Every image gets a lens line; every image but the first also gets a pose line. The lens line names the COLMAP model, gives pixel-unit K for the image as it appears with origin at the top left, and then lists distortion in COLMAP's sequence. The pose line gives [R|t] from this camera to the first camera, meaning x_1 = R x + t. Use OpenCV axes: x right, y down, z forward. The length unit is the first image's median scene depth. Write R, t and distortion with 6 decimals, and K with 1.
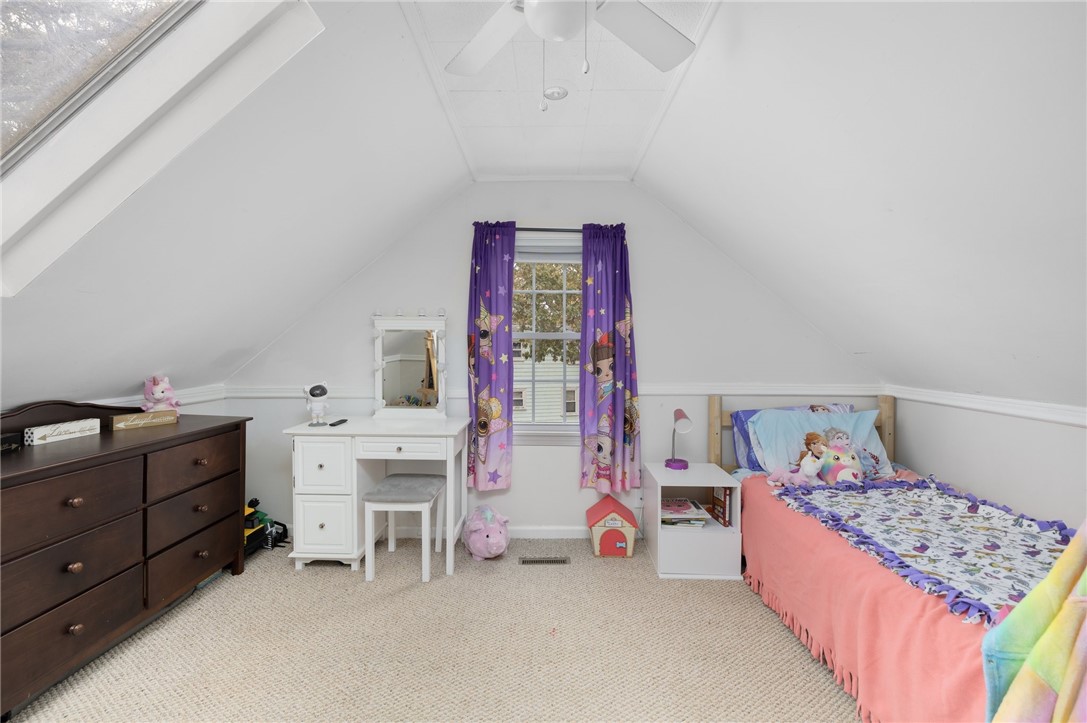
lens RADIAL K [[470.7, 0, 538.8], [0, 470.7, 357.8], [0, 0, 1]] dist [0.006926, 0.001291]
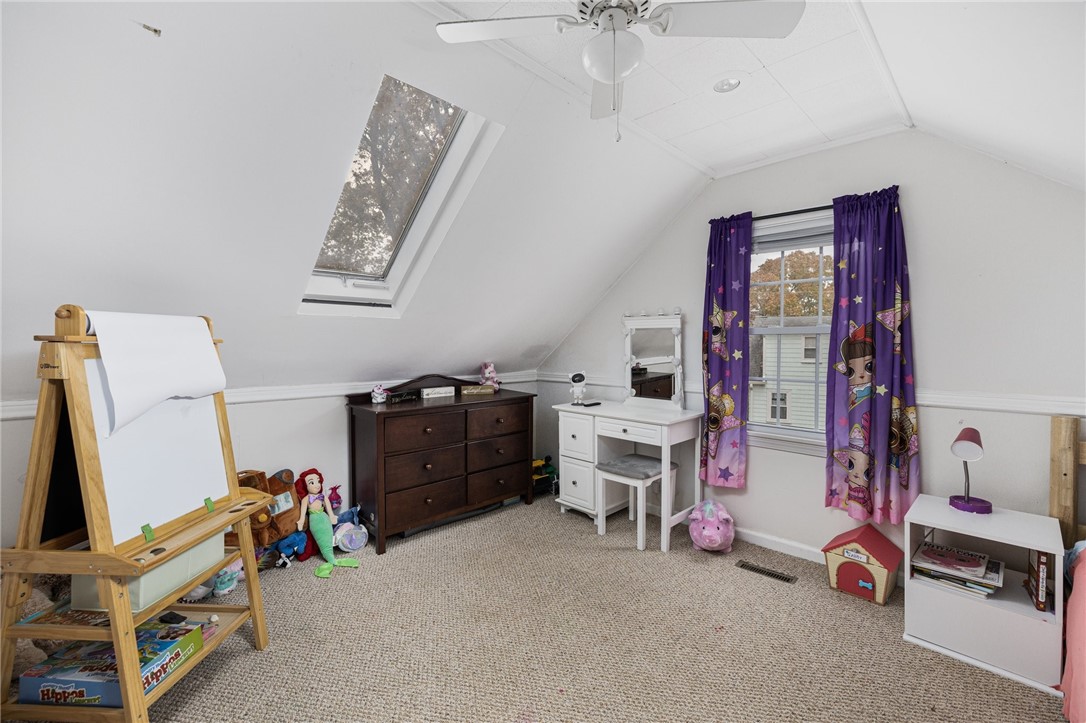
lens RADIAL K [[470.2, 0, 533.6], [0, 470.2, 357.5], [0, 0, 1]] dist [0.006926, 0.001291]
pose [[0.708494, 0.017860, -0.705491, 0.336402], [-0.013546, 0.999840, 0.011708, 0.001049], [0.705587, 0.001262, 0.708623, 0.012456]]
